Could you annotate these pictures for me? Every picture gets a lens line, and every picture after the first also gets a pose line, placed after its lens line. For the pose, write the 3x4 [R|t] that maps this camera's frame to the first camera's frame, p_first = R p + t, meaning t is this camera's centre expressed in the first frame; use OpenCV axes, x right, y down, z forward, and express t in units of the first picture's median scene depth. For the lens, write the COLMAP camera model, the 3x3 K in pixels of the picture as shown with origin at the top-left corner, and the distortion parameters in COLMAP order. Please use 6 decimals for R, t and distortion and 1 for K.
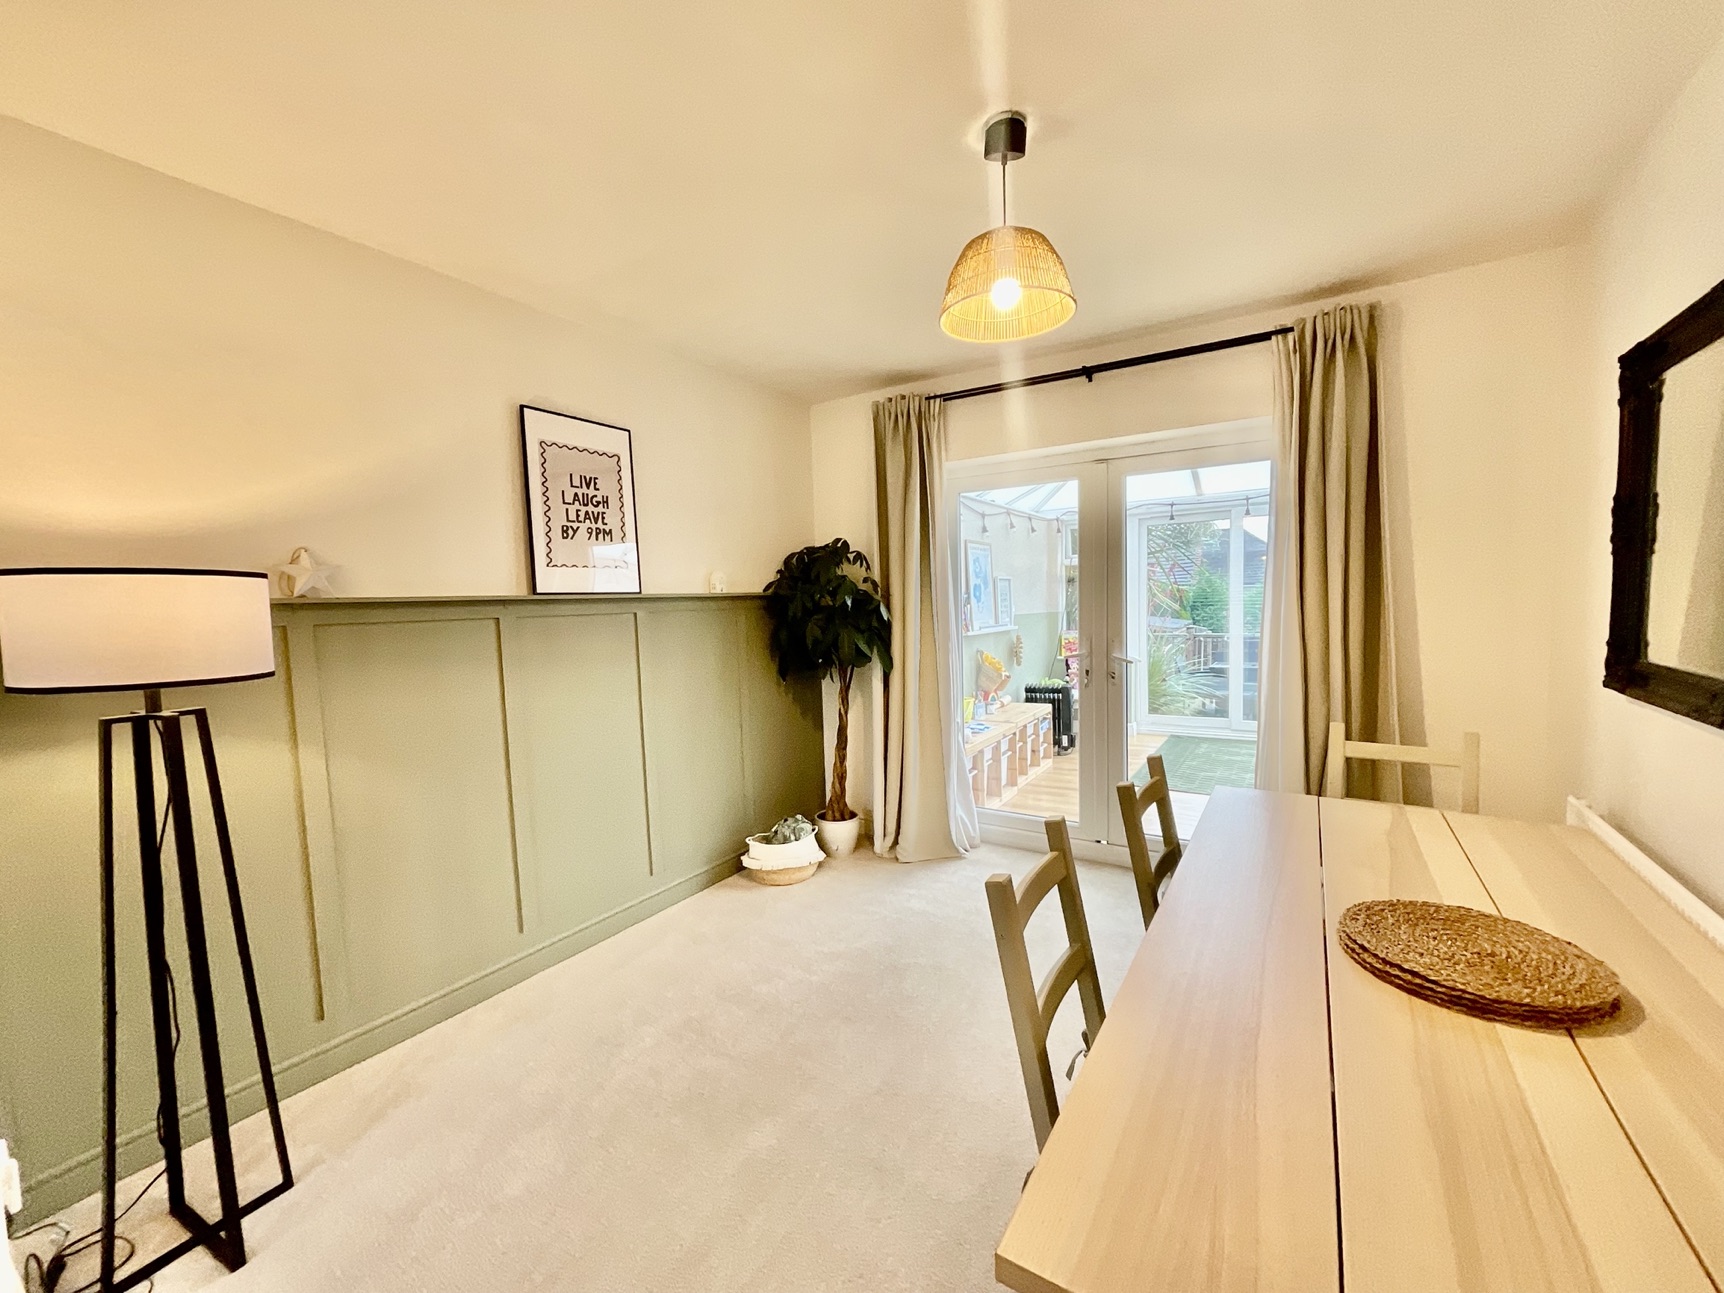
lens RADIAL K [[705.7, 0, 865.8], [0, 705.7, 649.0], [0, 0, 1]] dist [0.001847, 0.000696]
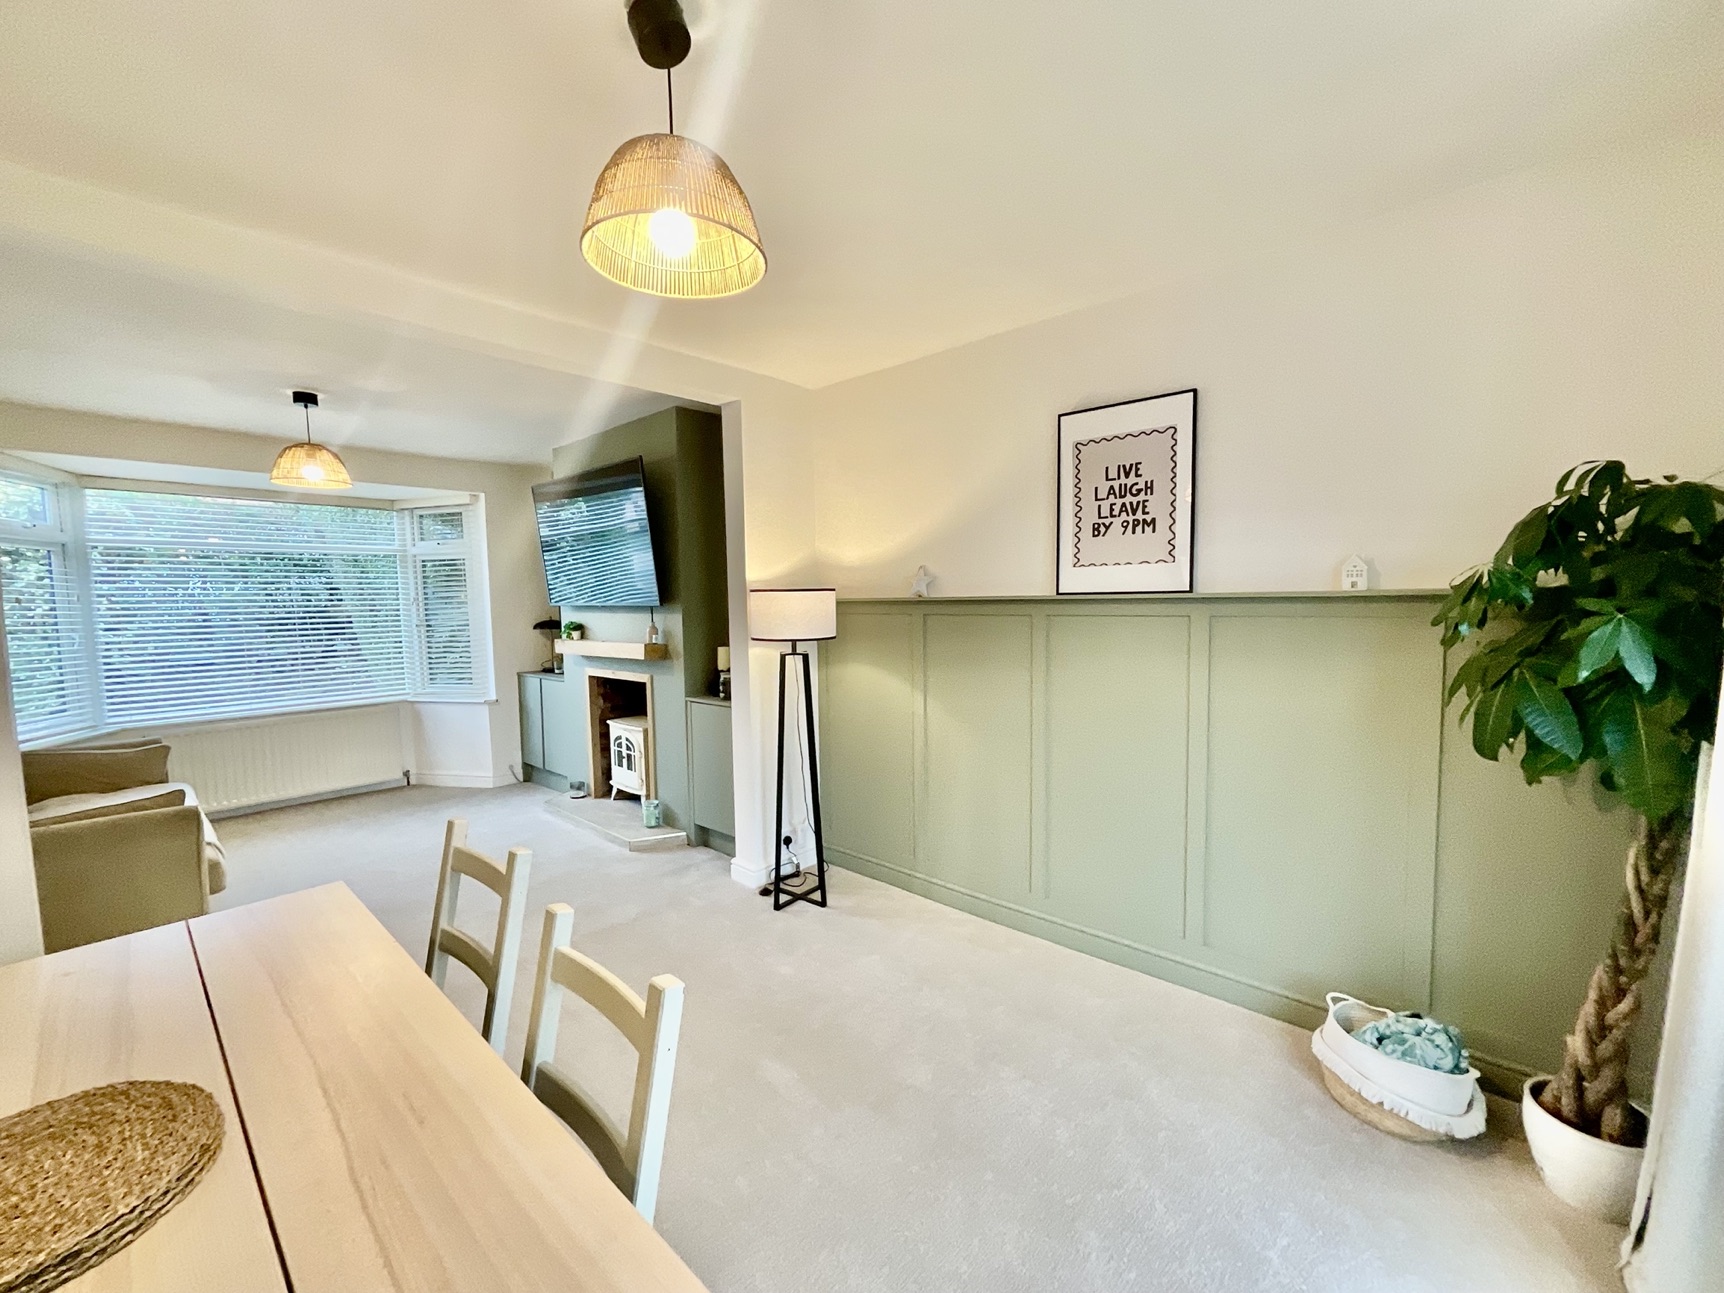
lens RADIAL K [[705.7, 0, 859.6], [0, 705.7, 651.4], [0, 0, 1]] dist [0.001847, 0.000696]
pose [[-0.181305, 0.102308, -0.978091, 0.588745], [-0.052298, 0.992164, 0.113474, -0.091178], [0.982035, 0.071726, -0.174534, 0.844799]]
